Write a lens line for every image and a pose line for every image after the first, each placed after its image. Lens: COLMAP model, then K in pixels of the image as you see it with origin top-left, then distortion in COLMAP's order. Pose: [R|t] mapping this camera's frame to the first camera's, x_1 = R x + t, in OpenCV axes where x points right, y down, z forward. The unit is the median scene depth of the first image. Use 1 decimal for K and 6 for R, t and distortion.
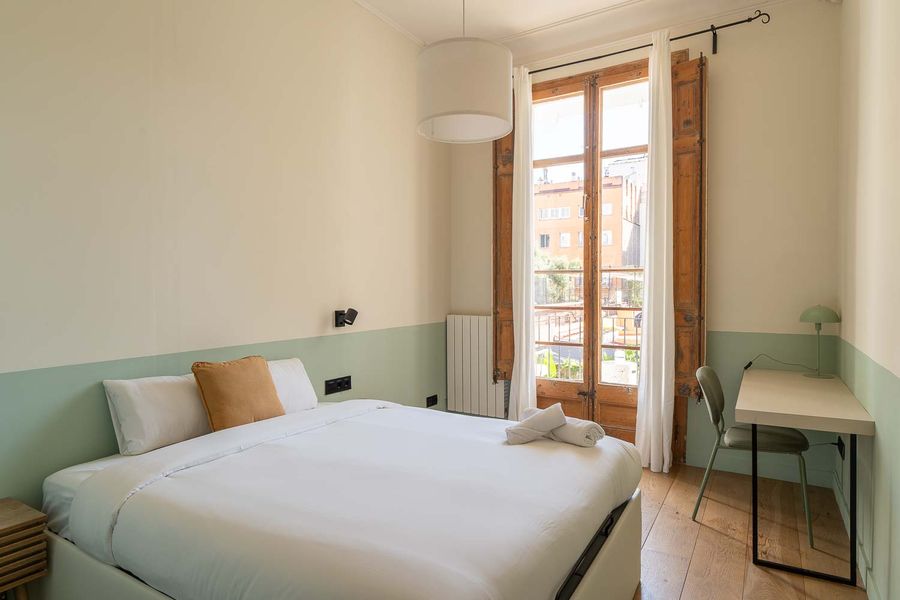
lens RADIAL K [[503.6, 0, 452.5], [0, 503.6, 297.3], [0, 0, 1]] dist [-0.006859, 0.002673]
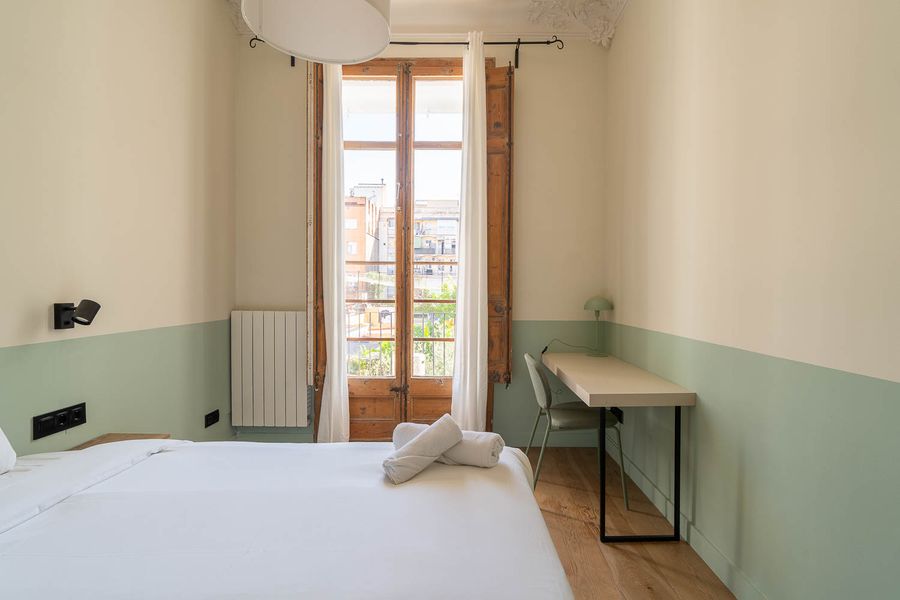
lens RADIAL K [[431.6, 0, 459.0], [0, 431.6, 296.4], [0, 0, 1]] dist [-0.005948, 0.000682]
pose [[0.856306, 0.001648, 0.516467, -0.073616], [0.001185, 0.999986, -0.005155, 0.020232], [-0.516468, 0.005026, 0.856292, 0.265065]]
